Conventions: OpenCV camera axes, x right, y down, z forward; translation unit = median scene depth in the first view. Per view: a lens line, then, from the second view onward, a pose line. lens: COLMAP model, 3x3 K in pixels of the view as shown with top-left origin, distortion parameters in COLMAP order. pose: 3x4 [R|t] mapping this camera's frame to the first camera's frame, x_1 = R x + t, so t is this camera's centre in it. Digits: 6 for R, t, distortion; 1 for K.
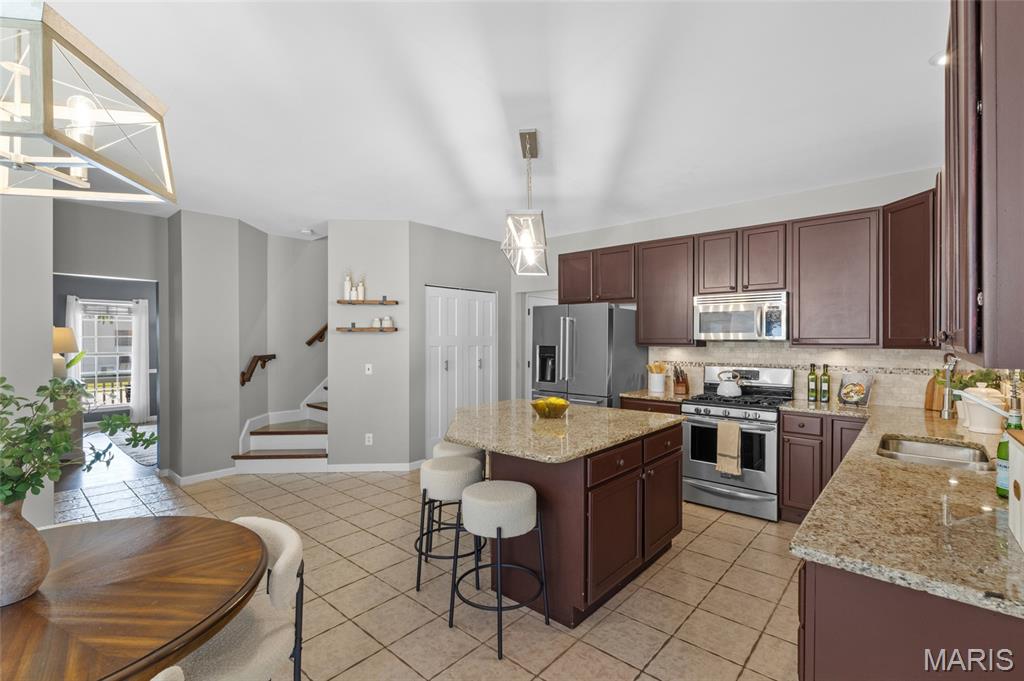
lens RADIAL K [[459.6, 0, 516.0], [0, 459.6, 340.9], [0, 0, 1]] dist [-0.002158, 0.000123]
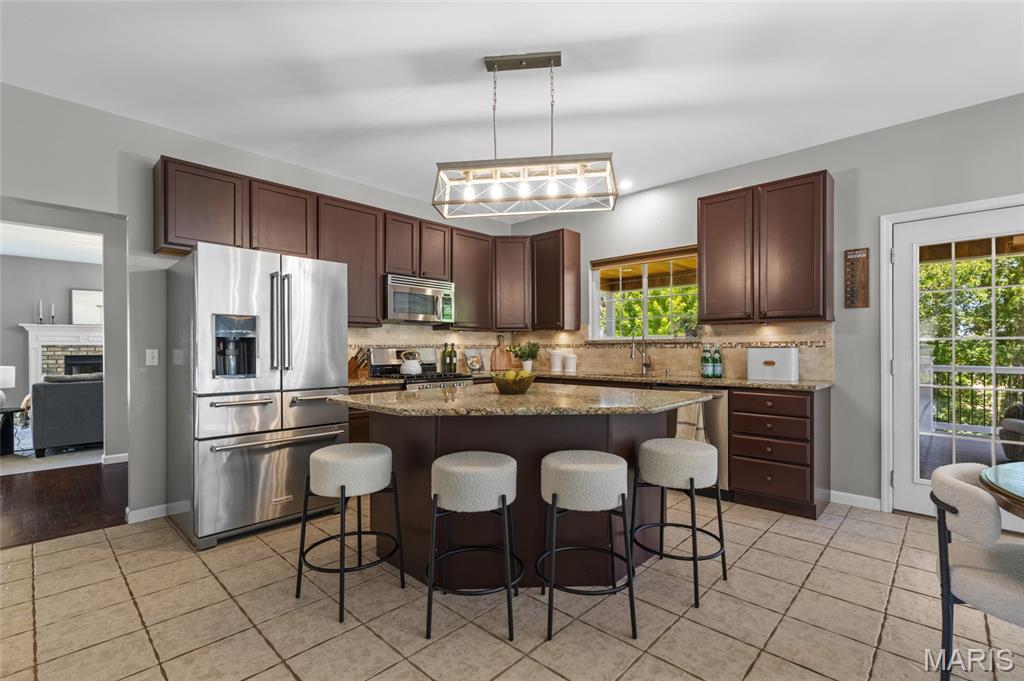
lens RADIAL K [[459.6, 0, 514.6], [0, 459.6, 346.9], [0, 0, 1]] dist [-0.002158, 0.000123]
pose [[0.036507, -0.001455, 0.999332, -0.625725], [0.003123, 0.999994, 0.001342, 0.060547], [-0.999329, 0.003072, 0.036511, 0.789699]]
